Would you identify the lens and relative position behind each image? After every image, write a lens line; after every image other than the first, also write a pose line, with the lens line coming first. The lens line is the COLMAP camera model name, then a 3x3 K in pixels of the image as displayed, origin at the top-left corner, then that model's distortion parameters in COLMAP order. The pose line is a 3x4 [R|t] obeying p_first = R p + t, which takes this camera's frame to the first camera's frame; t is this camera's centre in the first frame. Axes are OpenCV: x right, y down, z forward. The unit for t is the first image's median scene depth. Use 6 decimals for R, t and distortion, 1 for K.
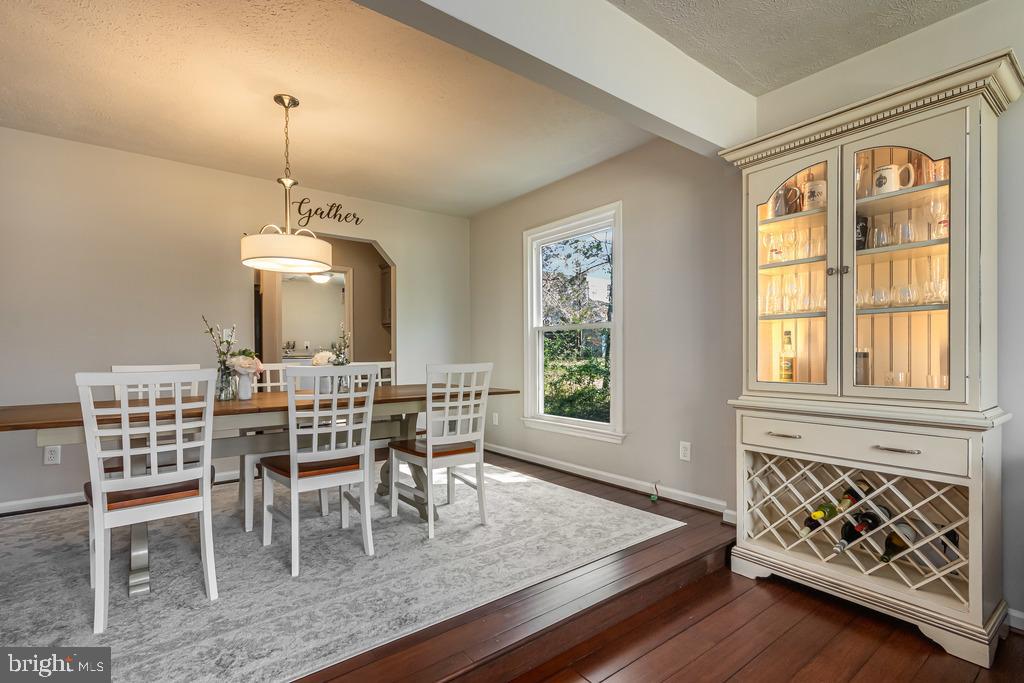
lens RADIAL K [[478.9, 0, 522.2], [0, 478.9, 354.0], [0, 0, 1]] dist [0.003411, 0.002879]
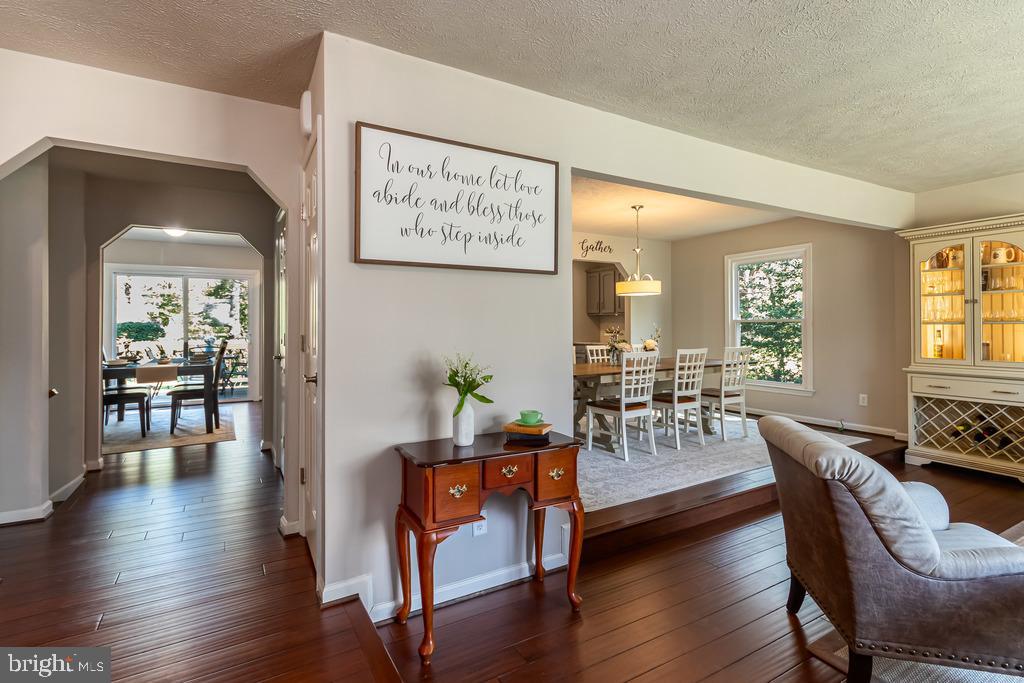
lens RADIAL K [[478.9, 0, 535.0], [0, 478.9, 325.0], [0, 0, 1]] dist [0.003411, 0.002879]
pose [[0.992323, -0.003503, -0.123620, -0.785243], [0.002561, 0.999966, -0.007781, -0.061024], [0.123643, 0.007405, 0.992299, -1.057652]]
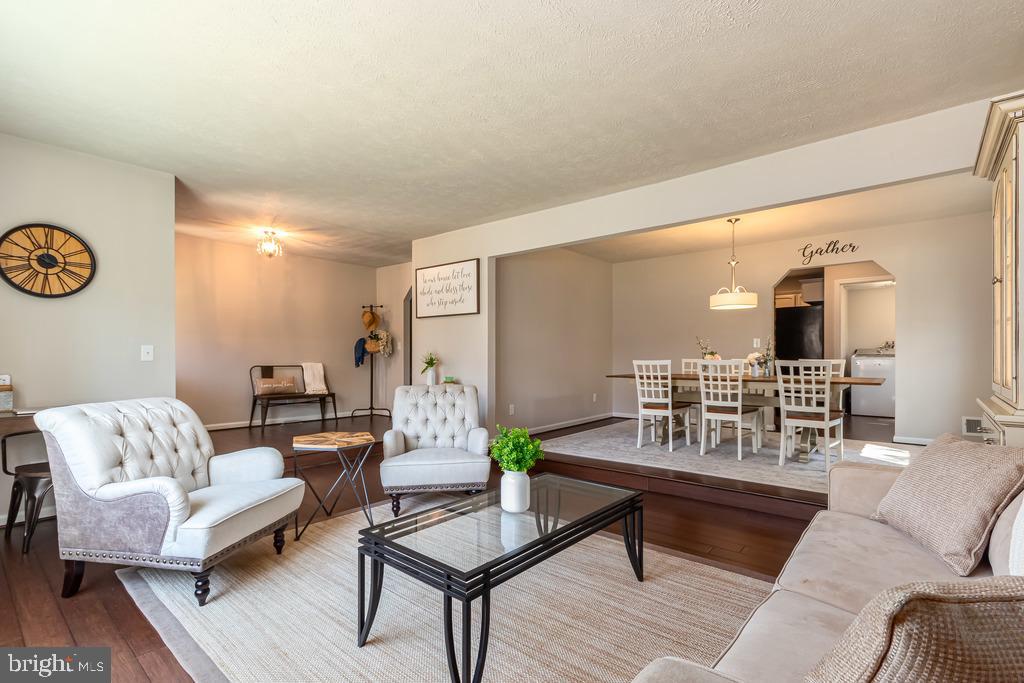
lens RADIAL K [[478.9, 0, 513.3], [0, 478.9, 364.6], [0, 0, 1]] dist [0.003411, 0.002879]
pose [[0.241090, 0.024859, -0.970184, 1.335729], [-0.002887, 0.999686, 0.024898, -0.005703], [0.970499, -0.003202, 0.241086, -0.343060]]
